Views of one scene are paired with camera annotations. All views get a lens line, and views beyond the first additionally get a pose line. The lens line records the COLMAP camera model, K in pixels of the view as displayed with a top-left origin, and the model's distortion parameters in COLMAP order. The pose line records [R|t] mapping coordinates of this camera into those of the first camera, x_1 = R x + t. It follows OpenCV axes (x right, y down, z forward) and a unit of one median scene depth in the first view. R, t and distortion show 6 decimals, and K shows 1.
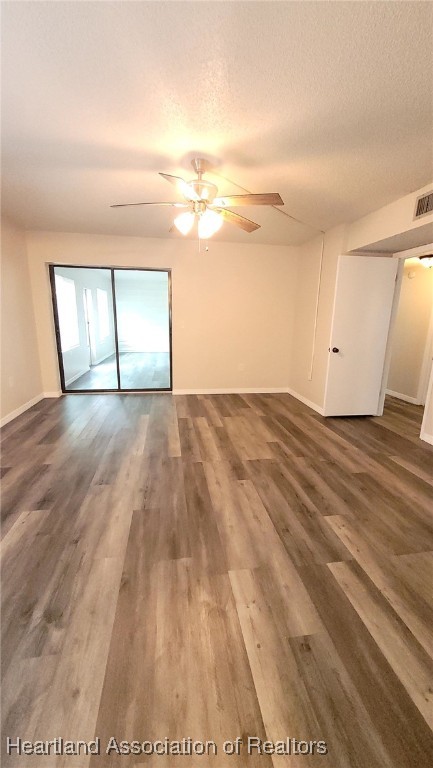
lens RADIAL K [[299.6, 0, 216.5], [0, 299.6, 384.0], [0, 0, 1]] dist [0.000676, 0.000008]
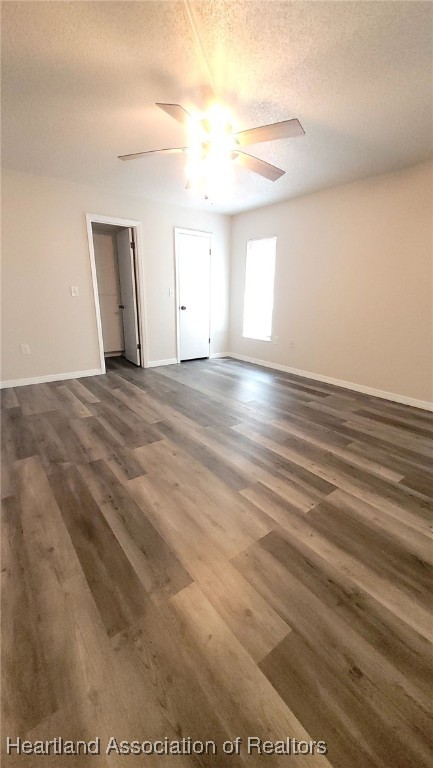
lens RADIAL K [[299.6, 0, 216.5], [0, 299.6, 384.0], [0, 0, 1]] dist [0.000676, 0.000008]
pose [[-0.879916, 0.106817, -0.462967, 0.355565], [-0.138327, 0.874599, 0.464696, -0.326293], [0.454547, 0.472934, -0.754798, 1.673264]]
